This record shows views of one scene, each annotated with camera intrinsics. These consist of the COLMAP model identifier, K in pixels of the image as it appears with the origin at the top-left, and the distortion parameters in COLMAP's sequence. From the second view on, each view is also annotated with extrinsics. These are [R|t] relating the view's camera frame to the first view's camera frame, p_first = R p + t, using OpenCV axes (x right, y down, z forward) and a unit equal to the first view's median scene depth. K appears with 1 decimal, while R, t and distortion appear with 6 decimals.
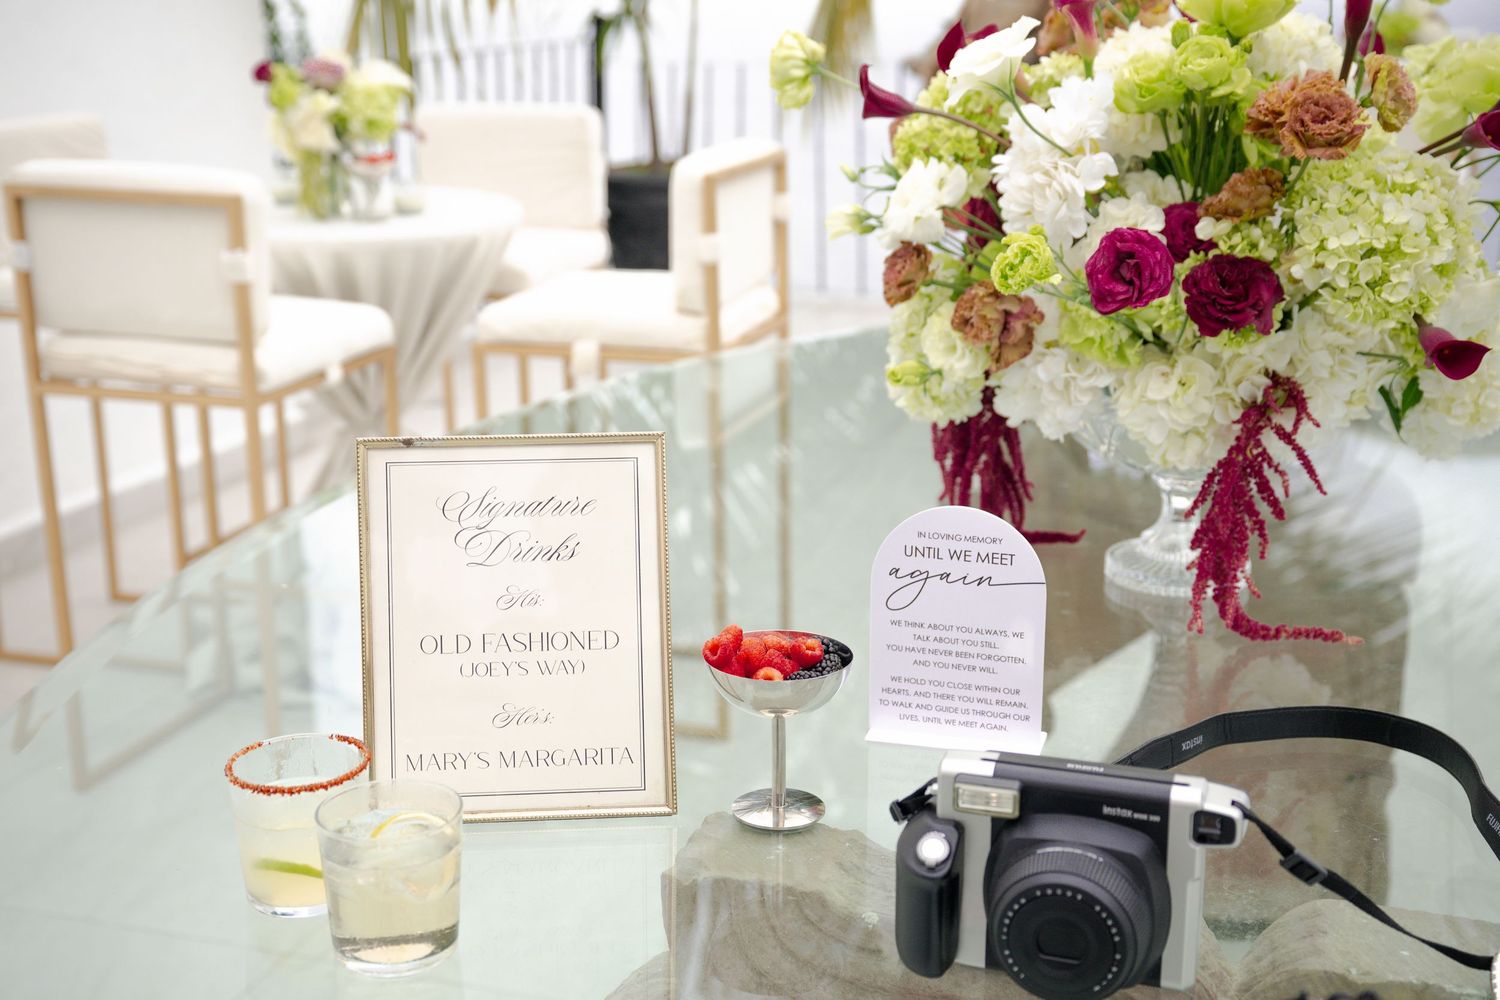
lens RADIAL K [[1880.8, 0, 750.0], [0, 1880.8, 500.0], [0, 0, 1]] dist [0.126975, -0.000864]
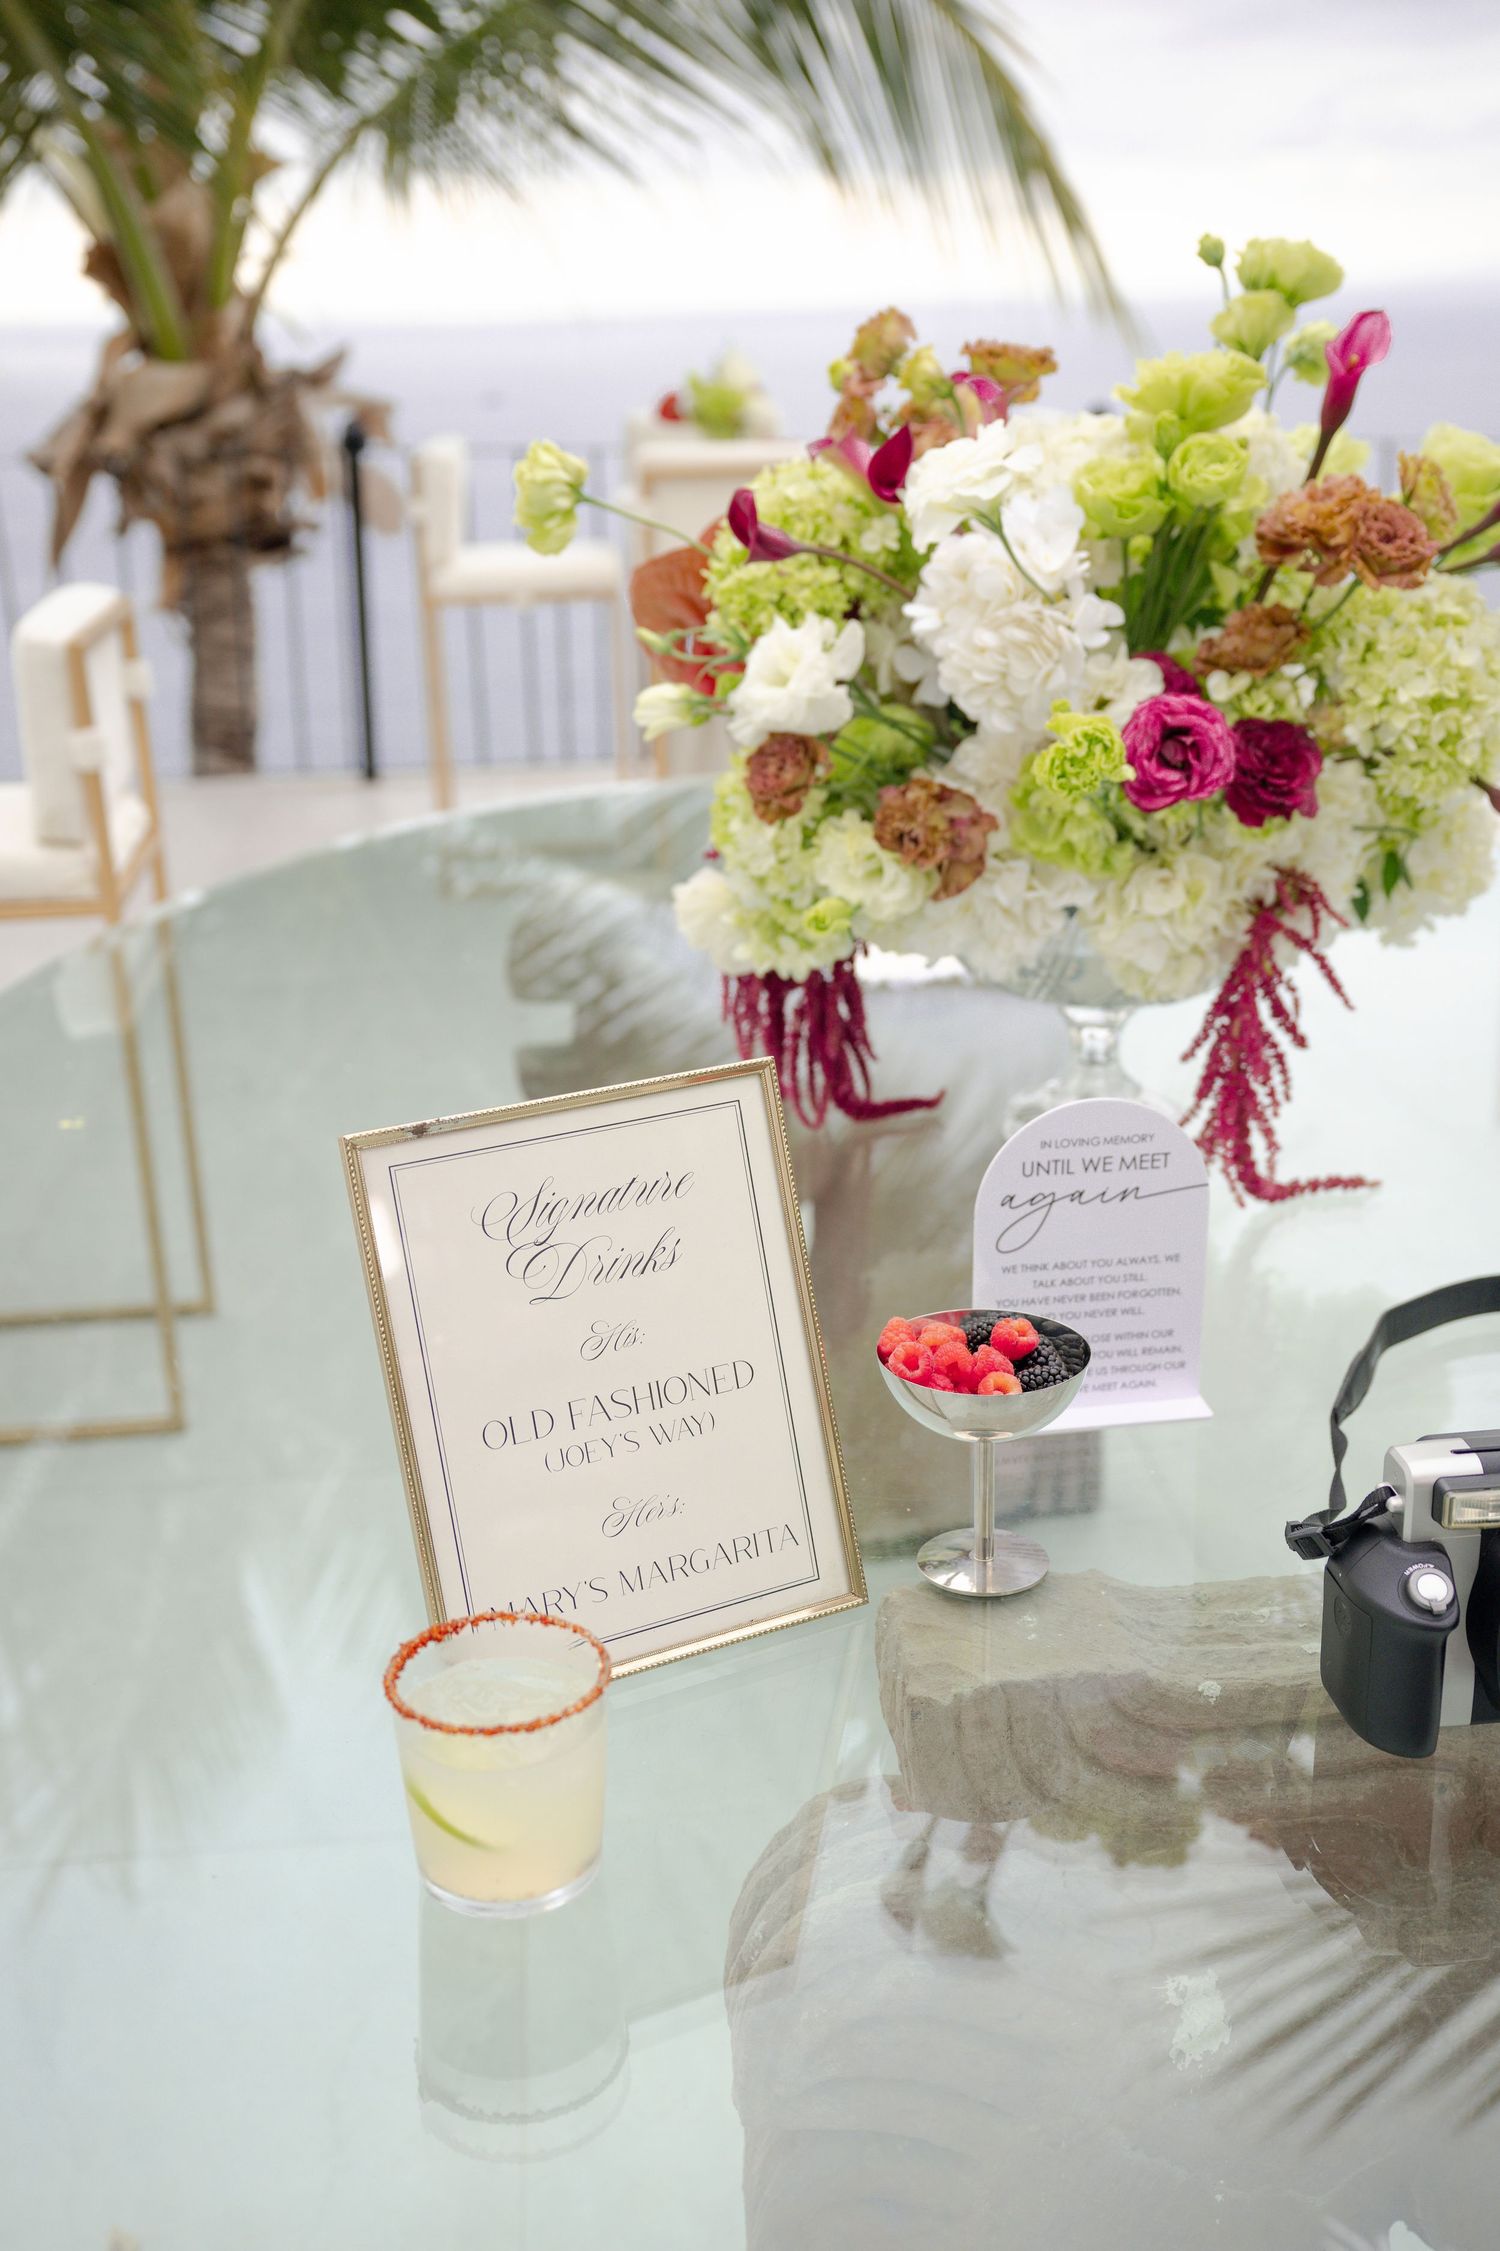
lens RADIAL K [[2388.2, 0, 750.0], [0, 2388.2, 1125.5], [0, 0, 1]] dist [0.036984, 0.008659]
pose [[0.911050, -0.150262, 0.383939, -0.331996], [0.130321, 0.988430, 0.077603, -0.068341], [-0.391157, -0.020665, 0.920092, 0.184455]]
